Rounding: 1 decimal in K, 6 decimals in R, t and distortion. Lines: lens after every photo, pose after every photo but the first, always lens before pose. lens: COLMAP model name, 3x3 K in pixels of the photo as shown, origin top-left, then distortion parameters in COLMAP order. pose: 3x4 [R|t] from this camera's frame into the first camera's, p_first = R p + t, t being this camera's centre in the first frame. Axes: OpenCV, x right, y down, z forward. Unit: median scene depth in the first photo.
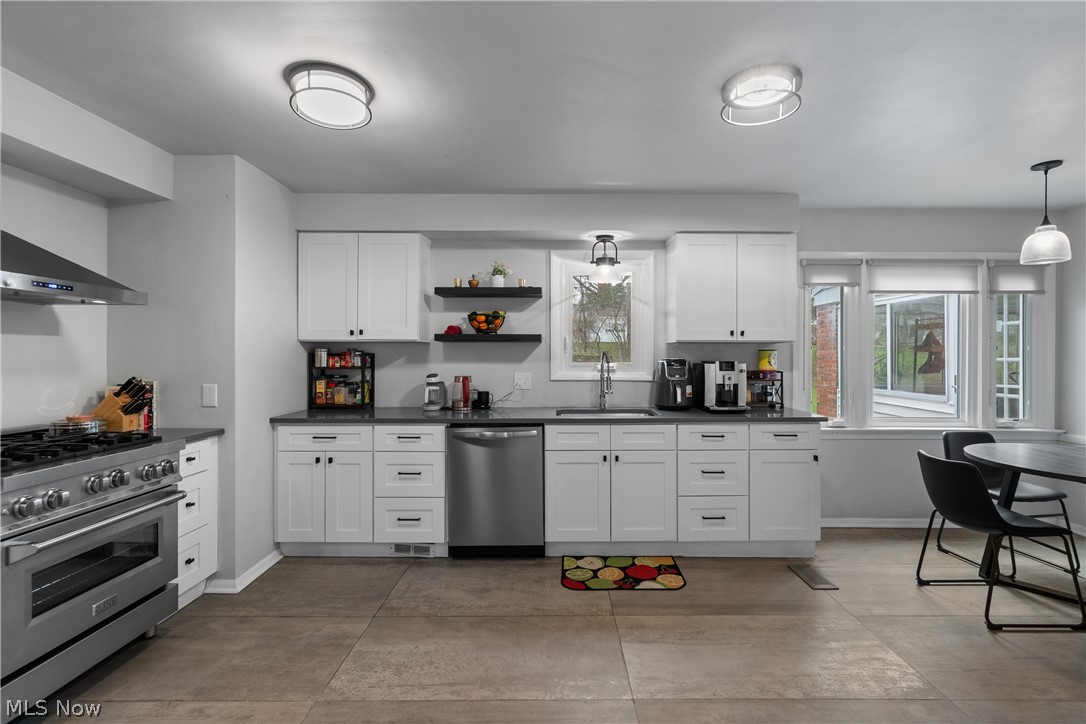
lens RADIAL K [[483.3, 0, 545.9], [0, 483.3, 360.2], [0, 0, 1]] dist [0.000455, 0.000178]
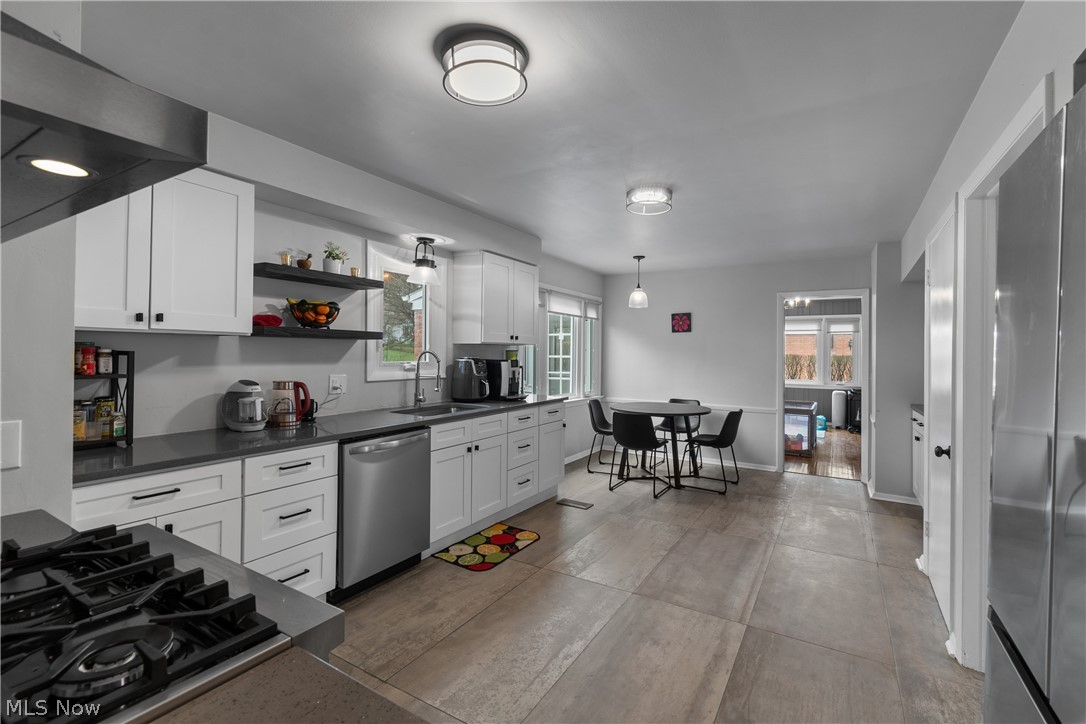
lens RADIAL K [[483.3, 0, 560.4], [0, 483.3, 351.8], [0, 0, 1]] dist [0.000455, 0.000178]
pose [[0.504405, 0.006185, 0.863445, -0.655760], [-0.003128, 0.999981, -0.005336, -0.012302], [-0.863462, -0.000009, 0.504415, 0.245039]]
